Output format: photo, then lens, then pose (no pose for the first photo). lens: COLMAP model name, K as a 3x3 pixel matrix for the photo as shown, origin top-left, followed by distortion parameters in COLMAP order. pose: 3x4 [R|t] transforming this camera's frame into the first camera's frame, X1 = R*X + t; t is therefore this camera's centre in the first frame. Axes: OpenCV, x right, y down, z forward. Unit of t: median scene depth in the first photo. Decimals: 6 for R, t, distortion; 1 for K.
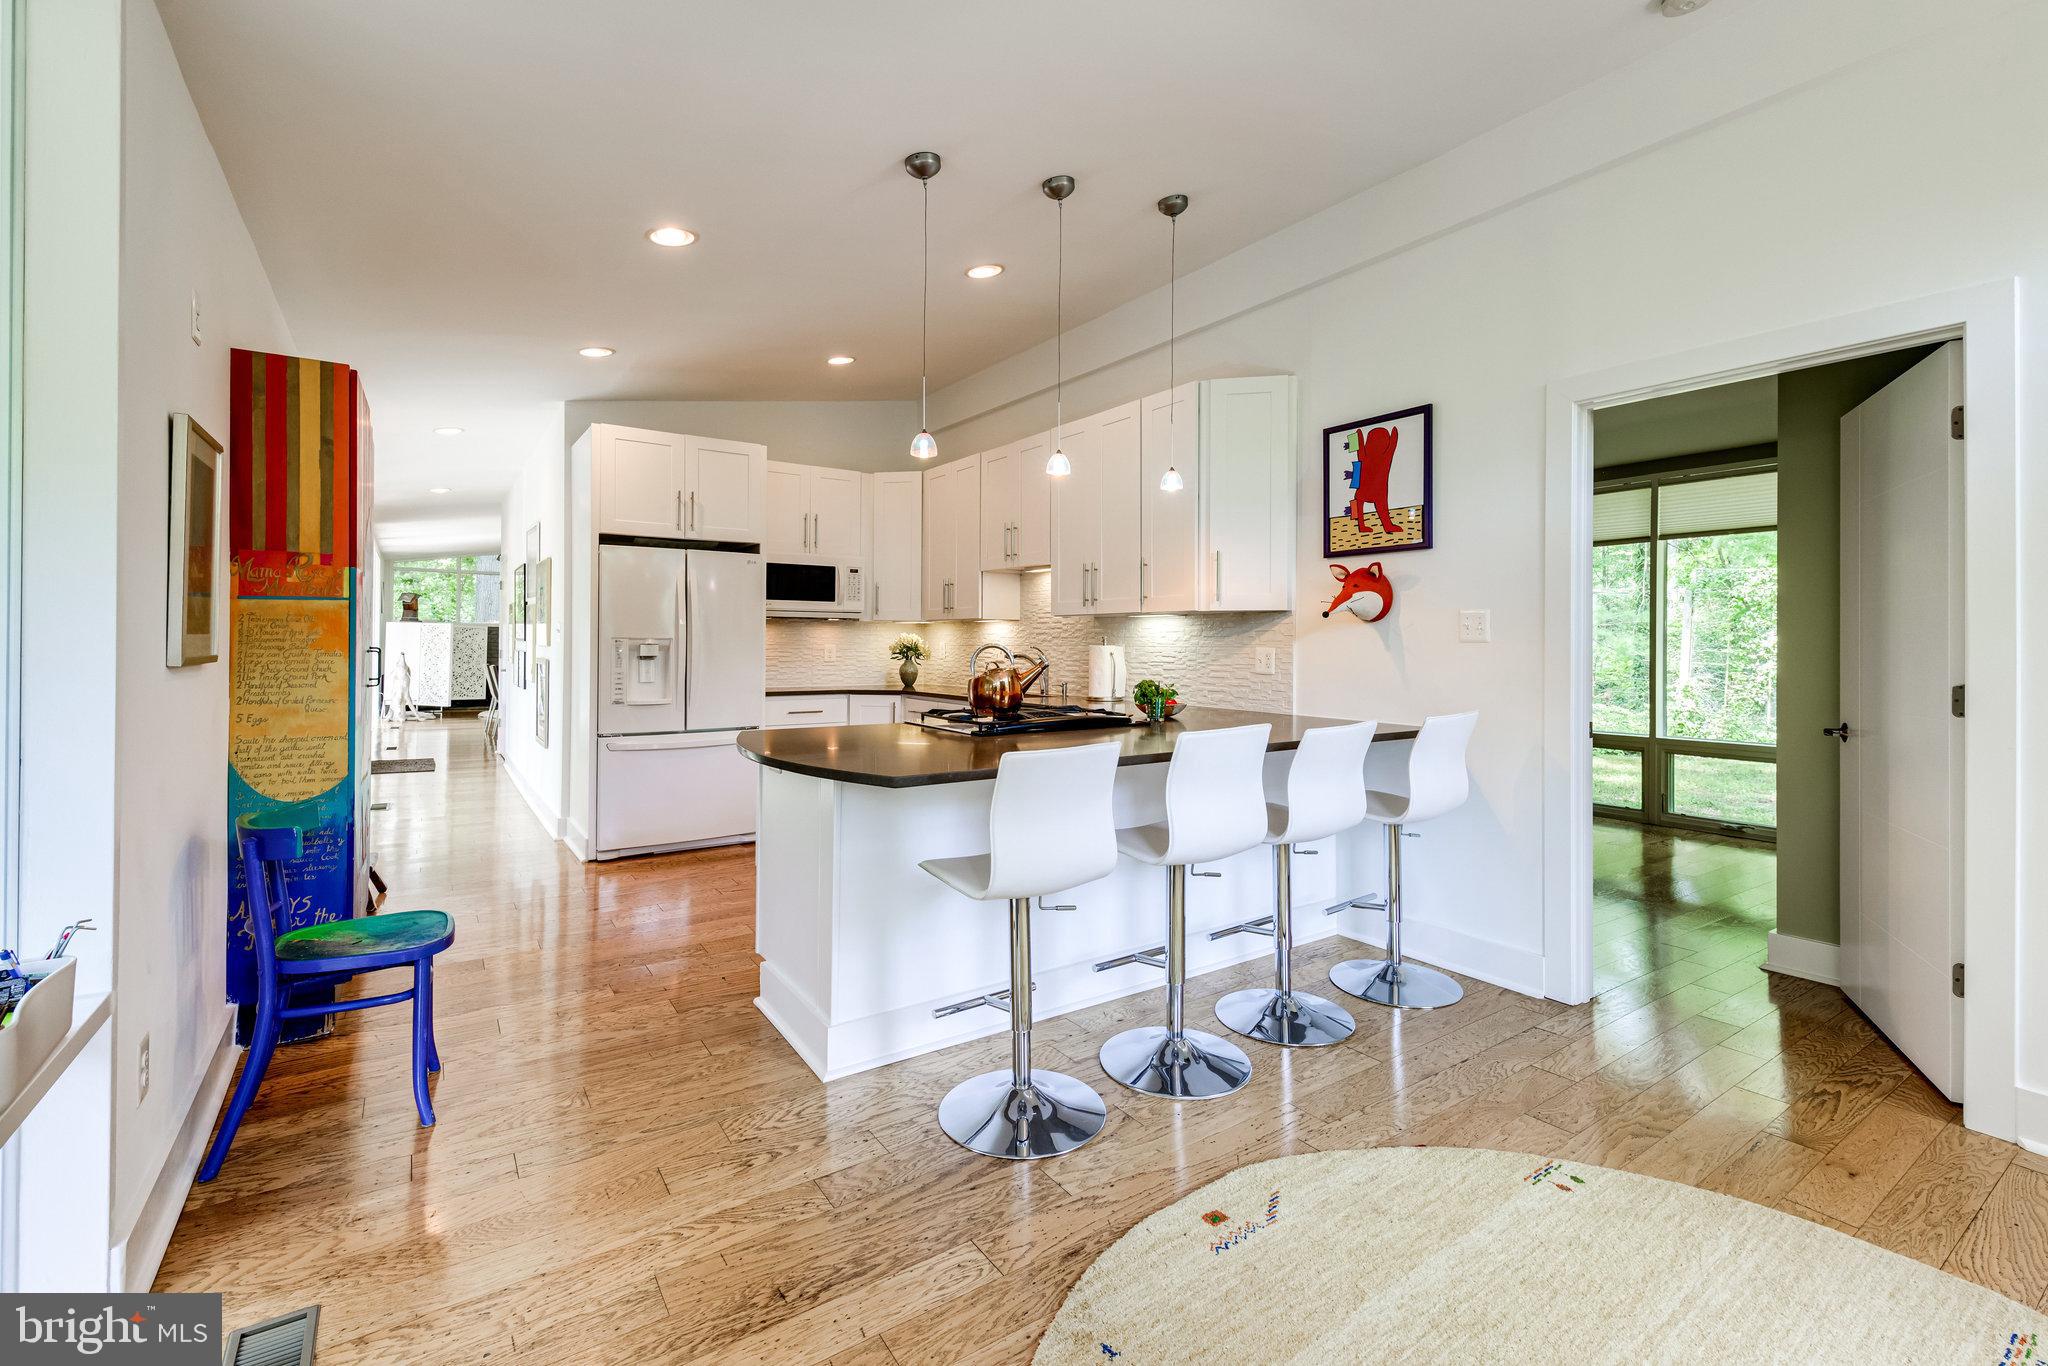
lens RADIAL K [[884.9, 0, 1021.6], [0, 884.9, 644.0], [0, 0, 1]] dist [0.001048, -0.000698]
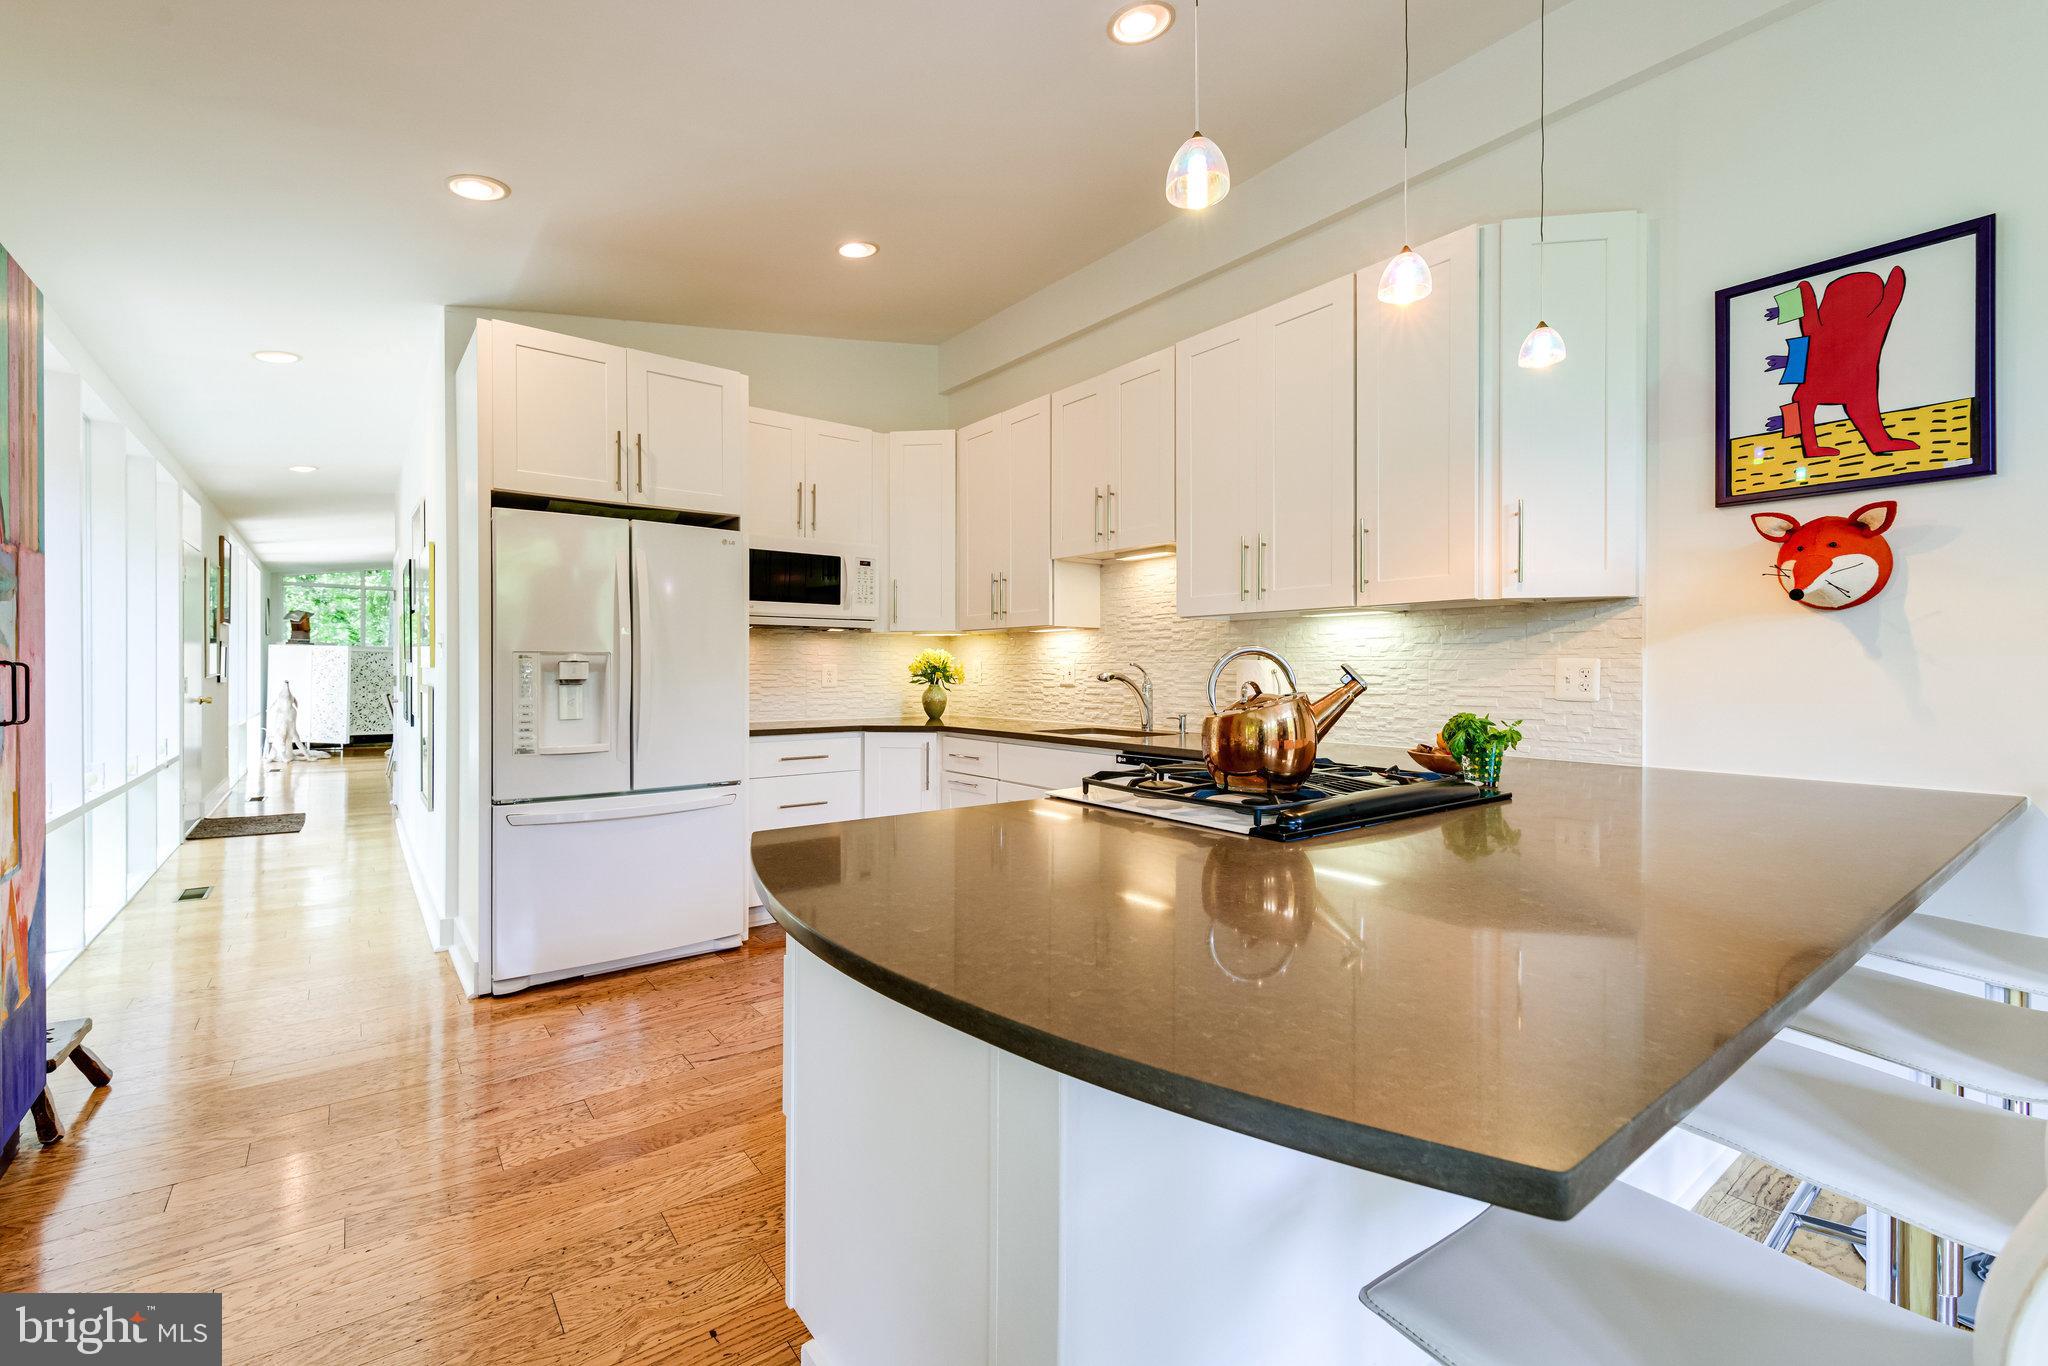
lens RADIAL K [[873.7, 0, 1019.3], [0, 873.7, 672.9], [0, 0, 1]] dist [0.003586, -0.000065]
pose [[0.998475, -0.005875, 0.054896, -0.125981], [0.005682, 0.999977, 0.003664, 0.008111], [-0.054916, -0.003347, 0.998485, 0.333020]]
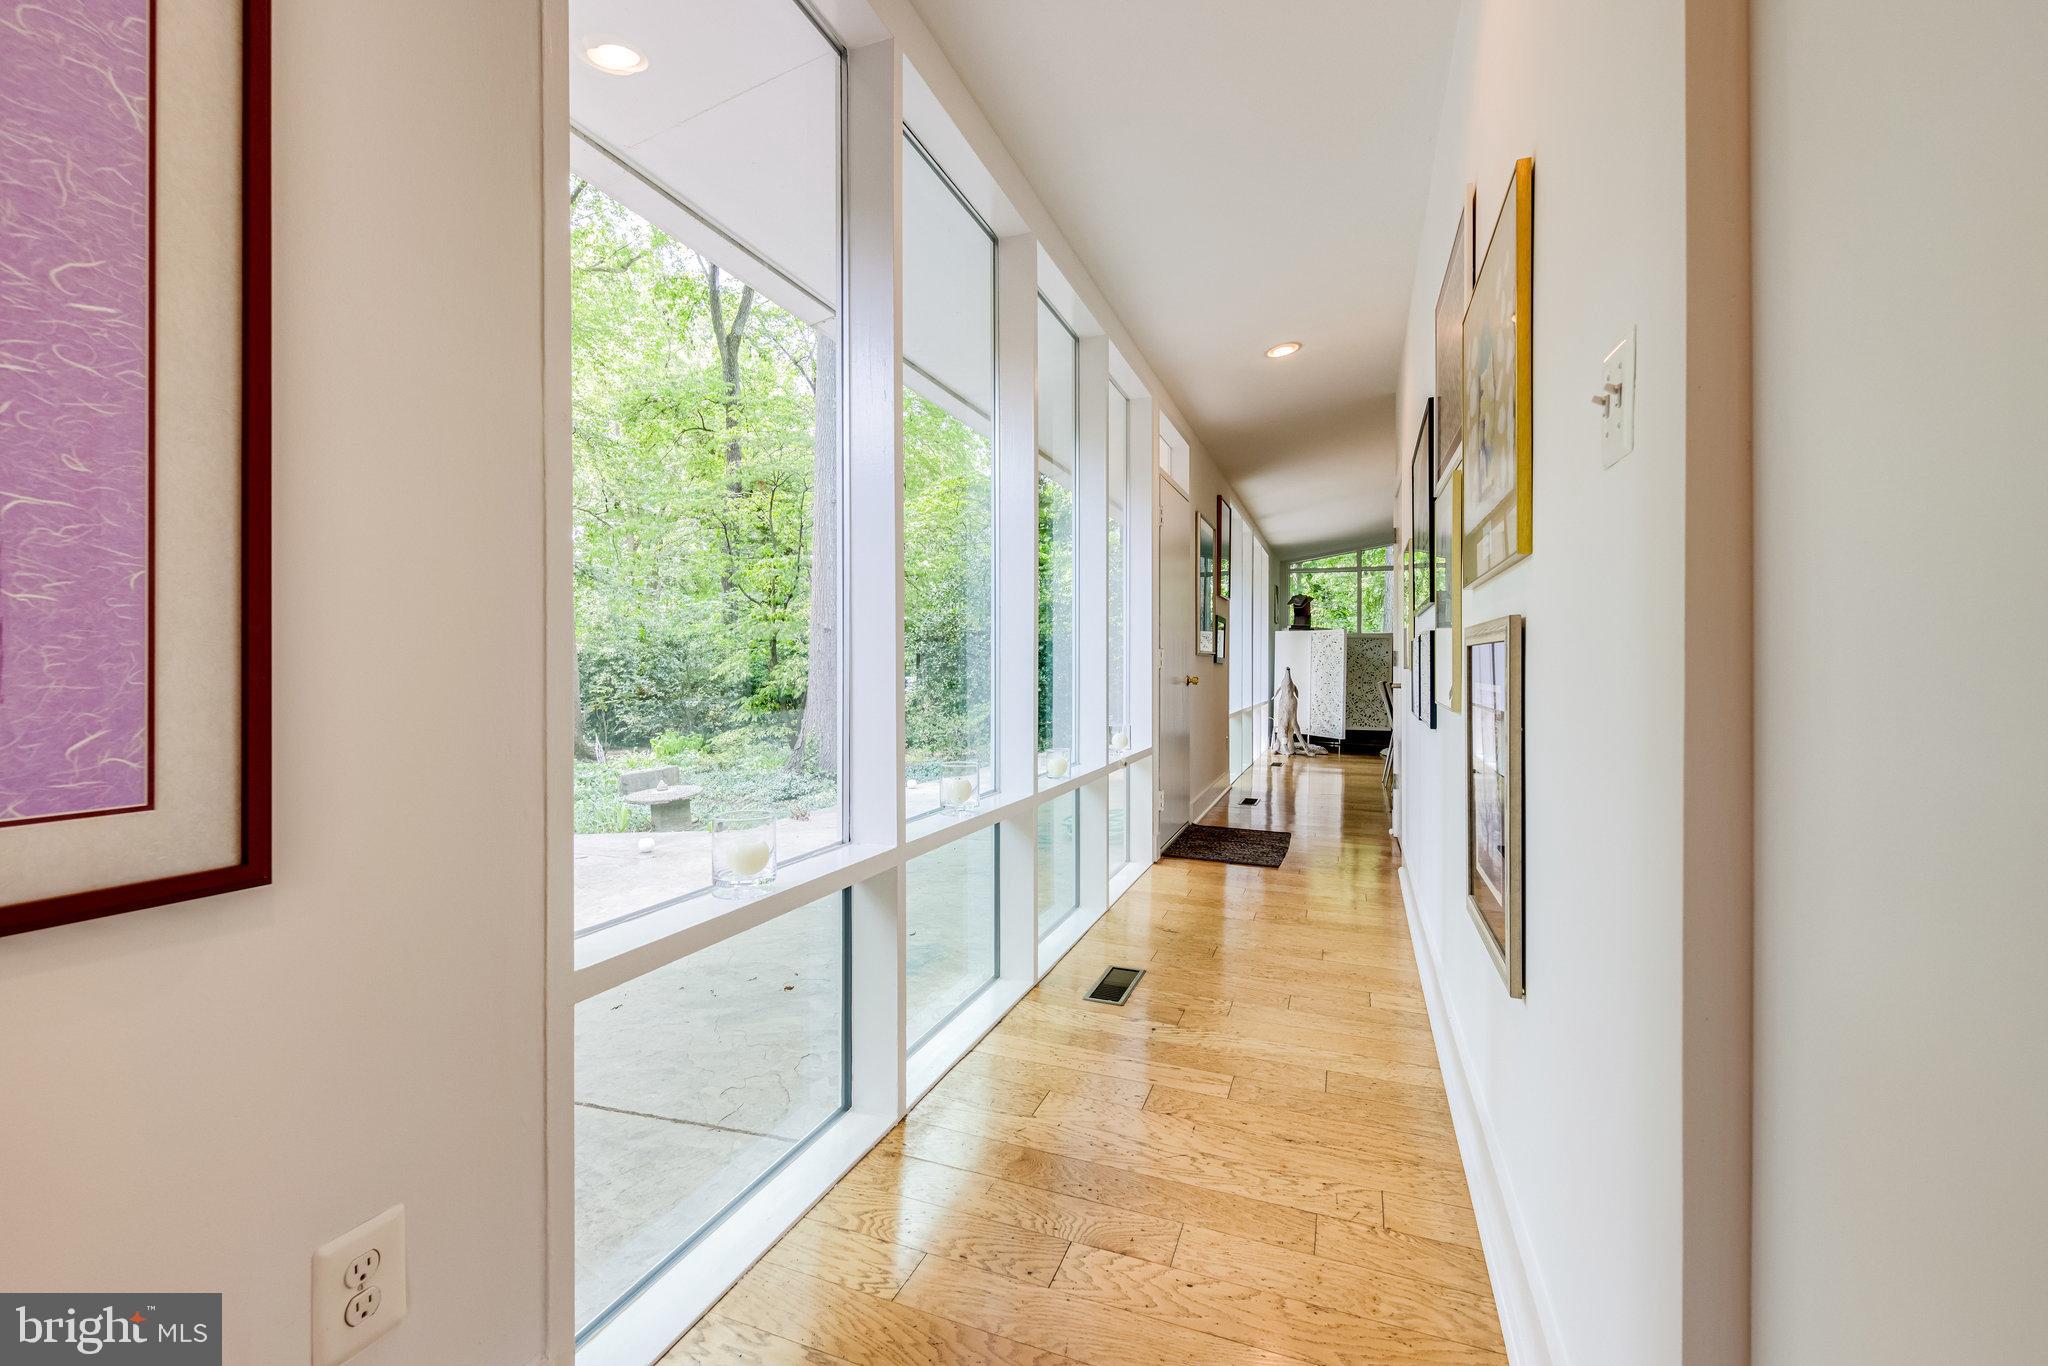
lens RADIAL K [[897.1, 0, 1021.5], [0, 897.1, 658.2], [0, 0, 1]] dist [0.000607, -0.000444]
pose [[0.581548, -0.014457, -0.813383, -0.499913], [0.001469, 0.999859, -0.016721, 0.037679], [0.813510, 0.008529, 0.581488, 0.903314]]
